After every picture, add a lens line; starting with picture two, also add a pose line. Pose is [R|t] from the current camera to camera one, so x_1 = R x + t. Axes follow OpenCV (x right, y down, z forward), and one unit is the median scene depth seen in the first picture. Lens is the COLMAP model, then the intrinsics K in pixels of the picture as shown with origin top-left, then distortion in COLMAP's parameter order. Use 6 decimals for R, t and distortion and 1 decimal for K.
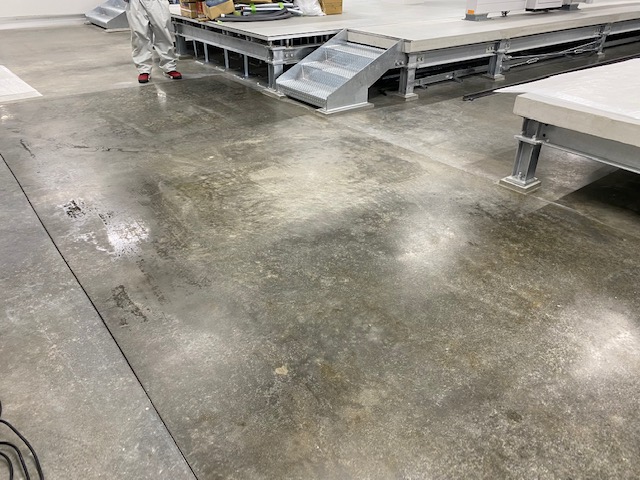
lens RADIAL K [[499.2, 0, 320.0], [0, 499.2, 240.0], [0, 0, 1]] dist [0.005438, -0.007675]
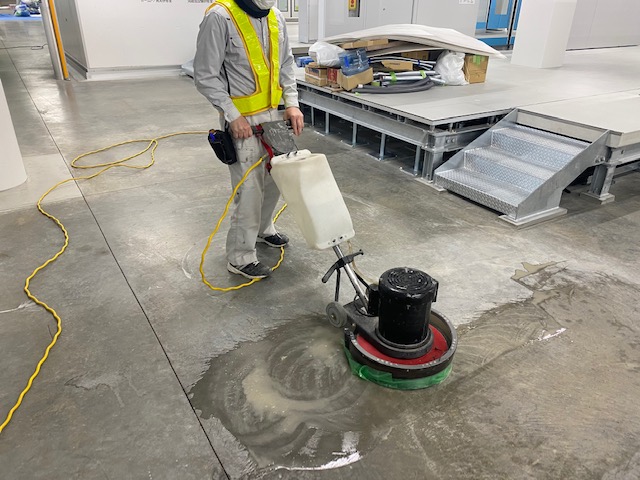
lens RADIAL K [[488.2, 0, 320.0], [0, 488.2, 240.0], [0, 0, 1]] dist [0.049450, -0.071842]
pose [[0.995872, 0.052632, -0.073946, -0.207019], [-0.056651, 0.996967, -0.053357, -0.149739], [0.070913, 0.057325, 0.995834, 0.185530]]
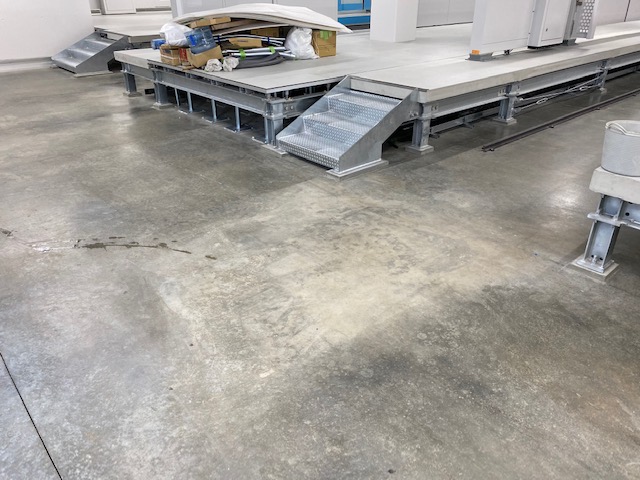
lens RADIAL K [[488.2, 0, 320.0], [0, 488.2, 240.0], [0, 0, 1]] dist [0.049450, -0.071842]
pose [[0.997400, -0.043973, 0.057097, -0.066534], [0.046202, 0.998197, -0.038309, -0.095429], [-0.055309, 0.040847, 0.997633, 0.127031]]
